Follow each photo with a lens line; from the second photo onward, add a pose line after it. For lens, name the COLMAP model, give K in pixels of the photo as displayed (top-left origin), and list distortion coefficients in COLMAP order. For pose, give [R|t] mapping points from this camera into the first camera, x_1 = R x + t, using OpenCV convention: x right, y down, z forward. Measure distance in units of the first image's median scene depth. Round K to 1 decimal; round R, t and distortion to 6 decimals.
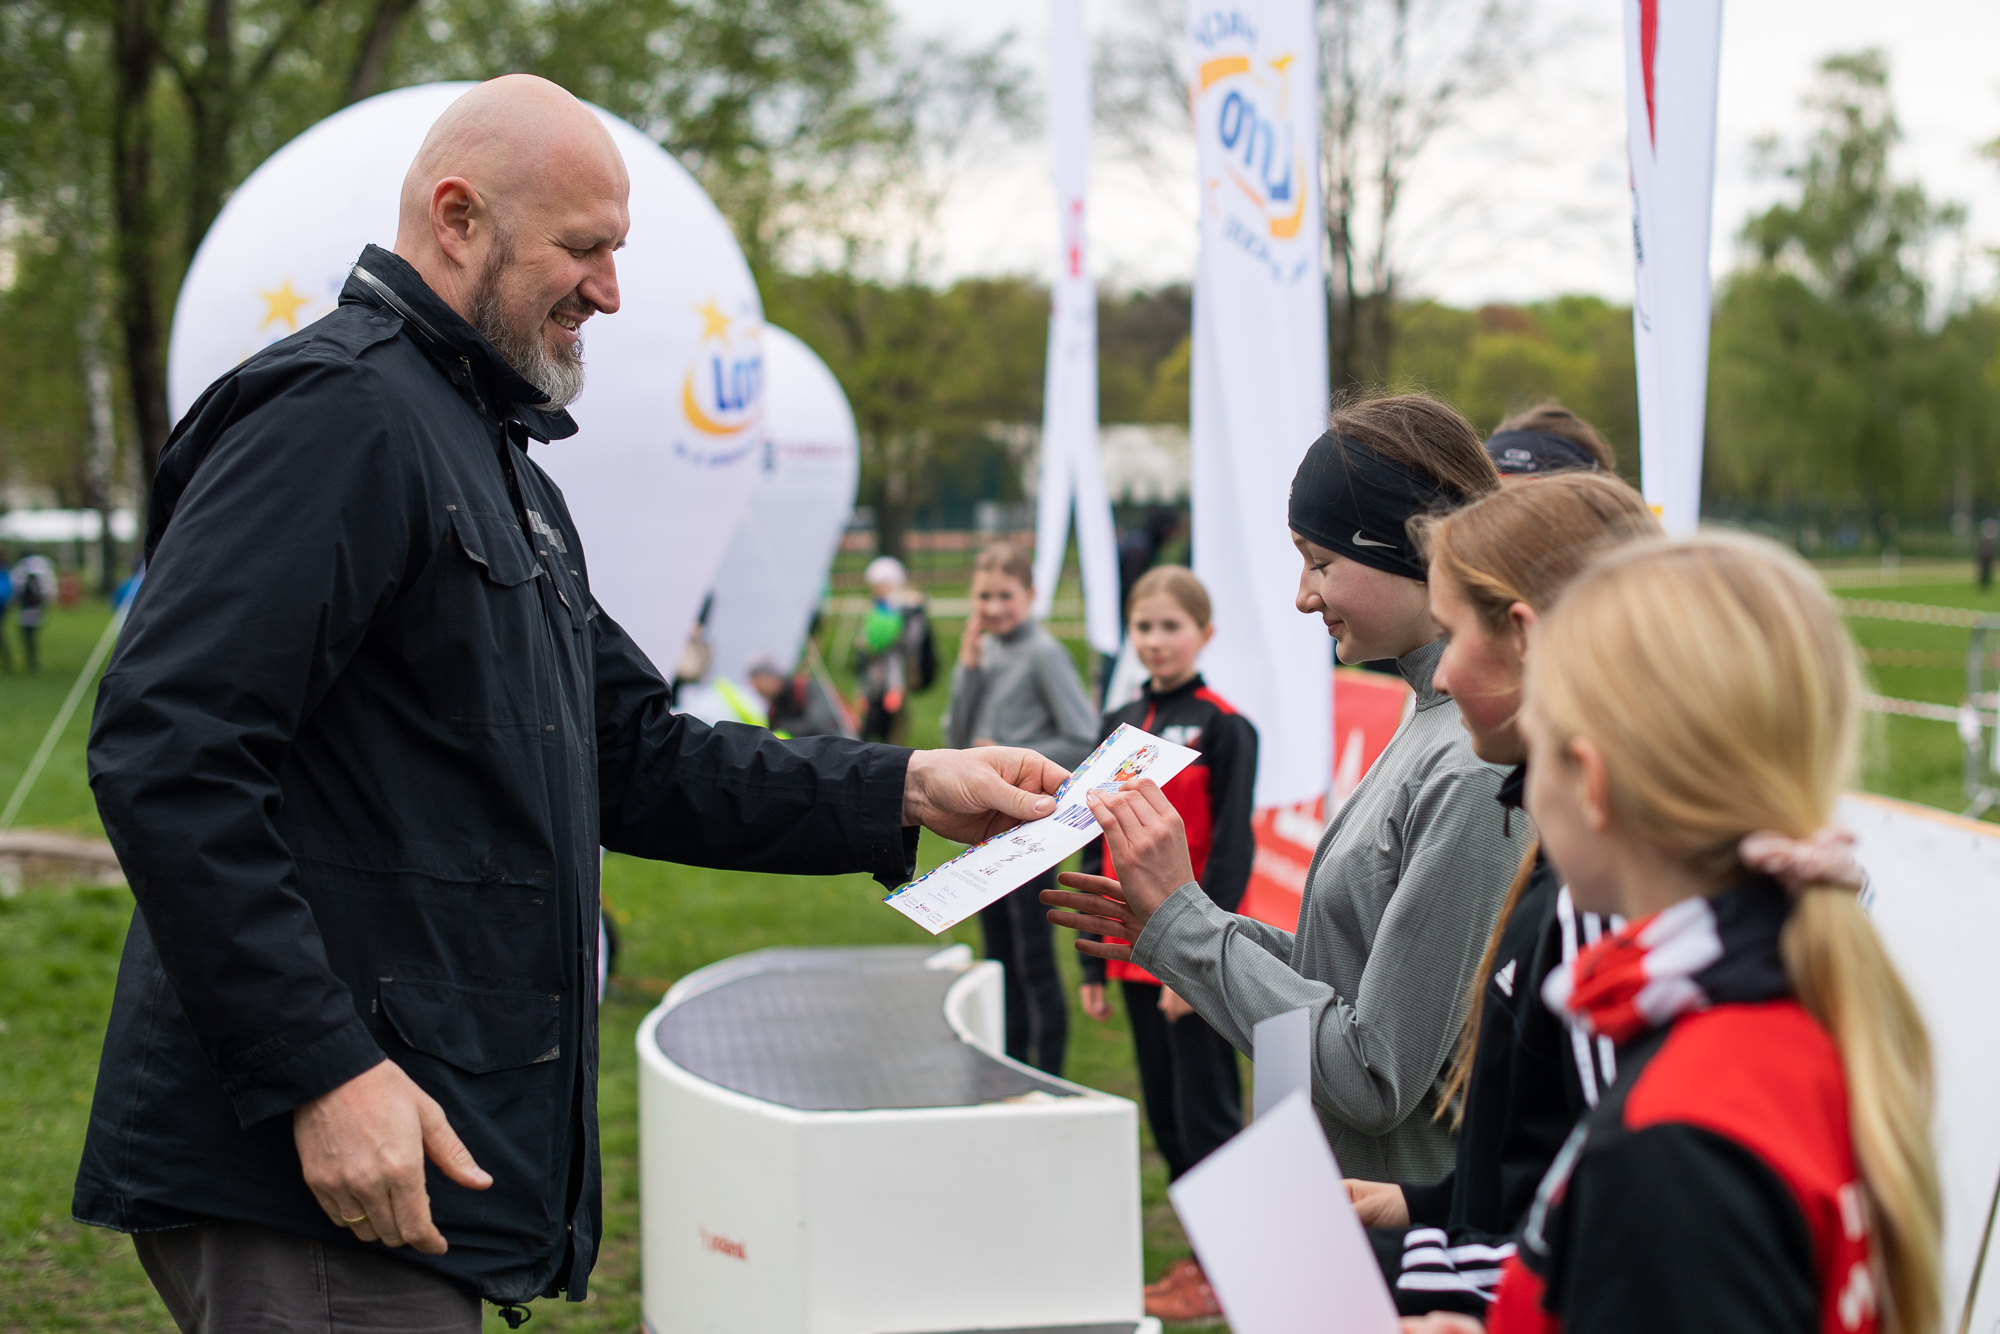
lens RADIAL K [[2852.0, 0, 1071.5], [0, 2852.0, 705.8], [0, 0, 1]] dist [-0.136596, -0.033497]
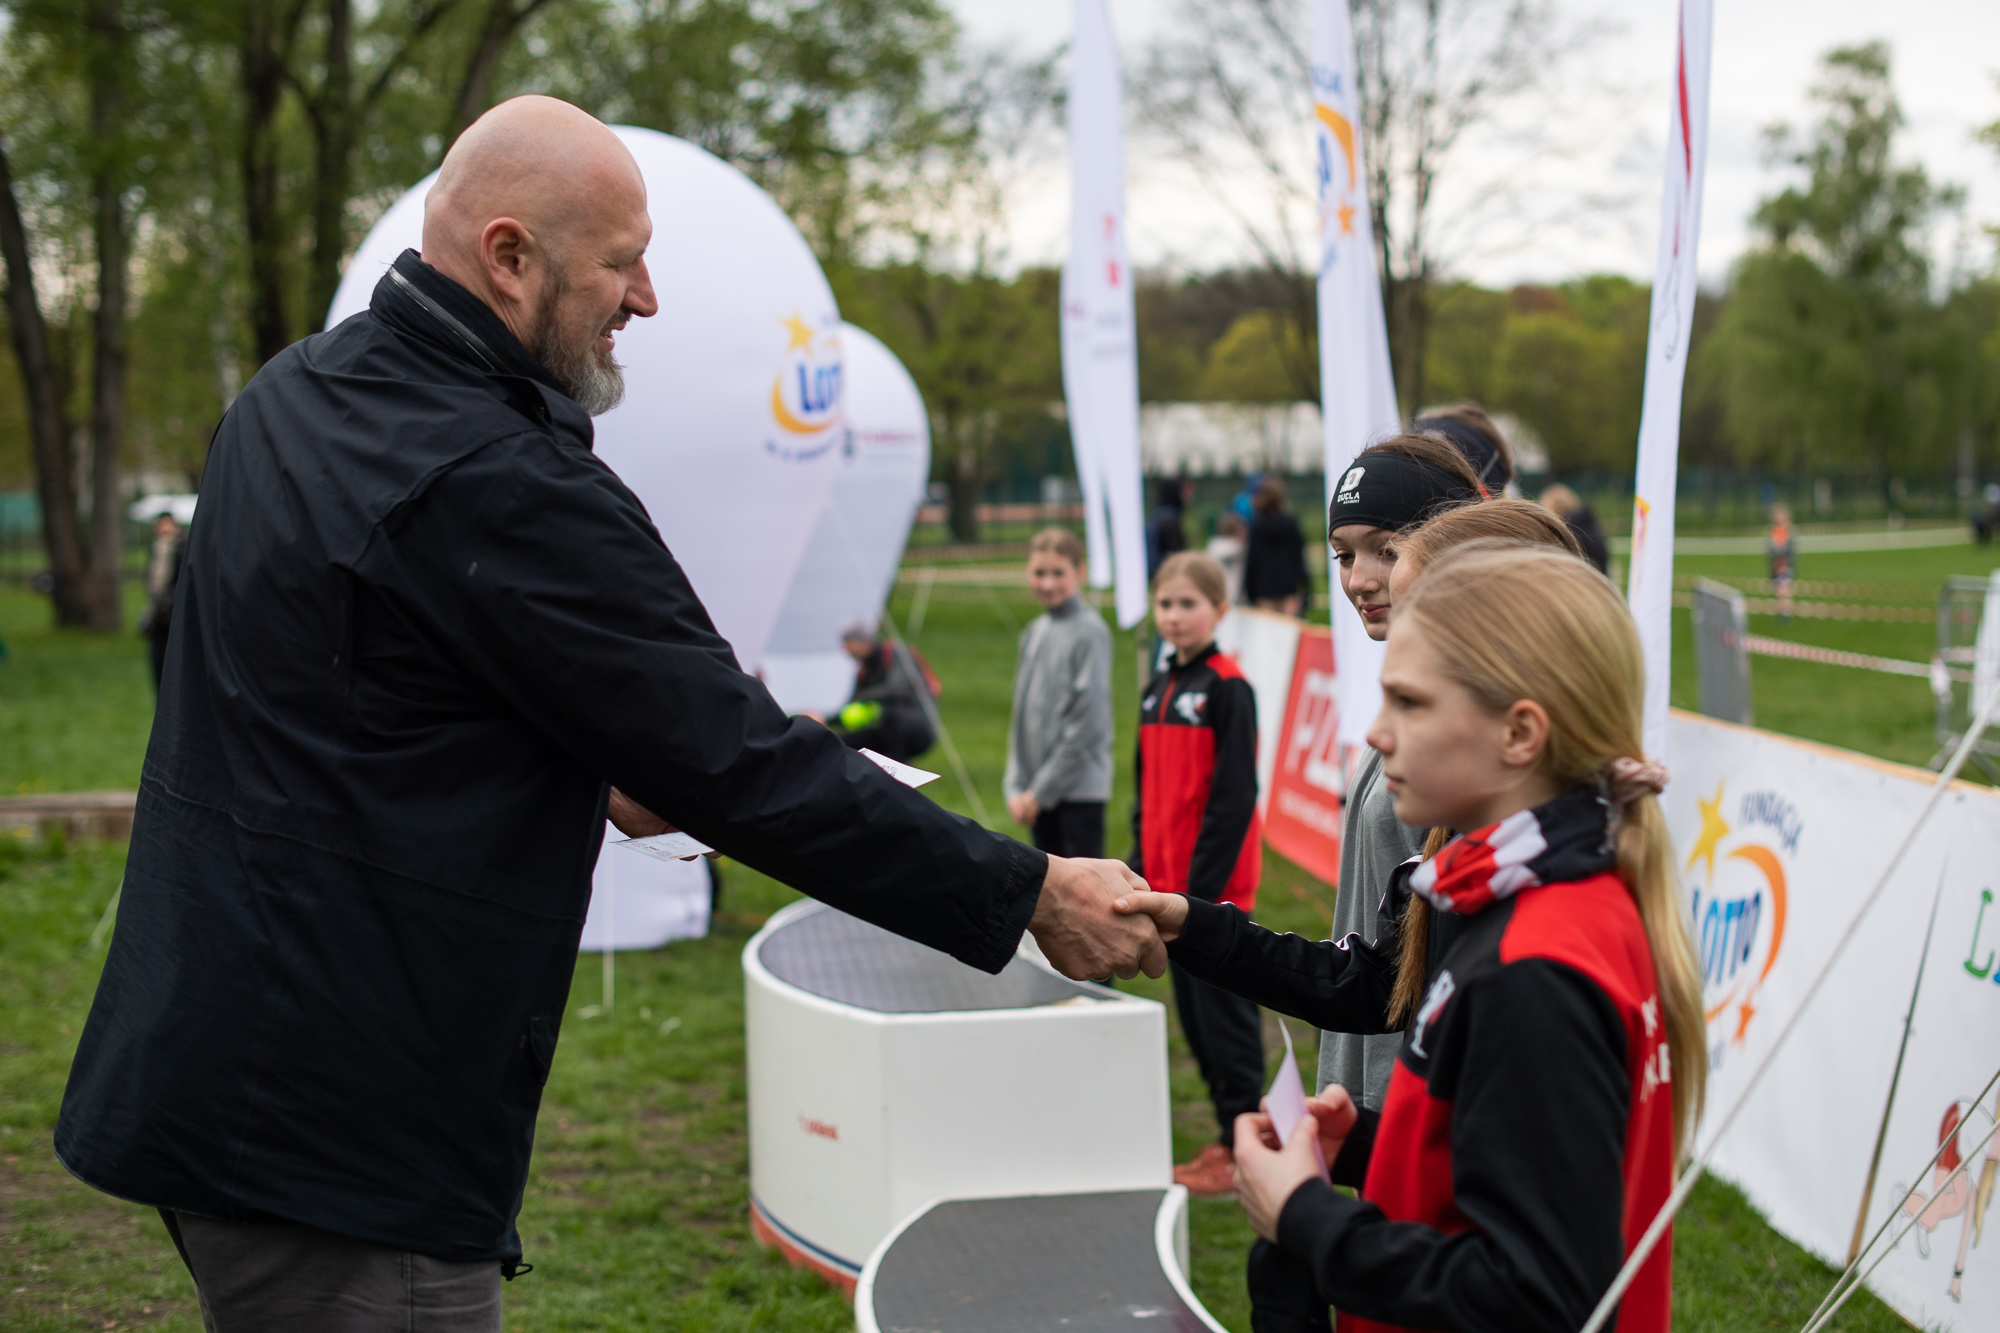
lens RADIAL K [[2951.4, 0, 1000.0], [0, 2951.4, 666.5], [0, 0, 1]] dist [-0.314150, 0.032357]
pose [[0.998430, -0.011744, -0.054762, 0.010464], [0.011749, 0.999931, -0.000224, -0.000697], [0.054761, -0.000420, 0.998499, -0.103189]]
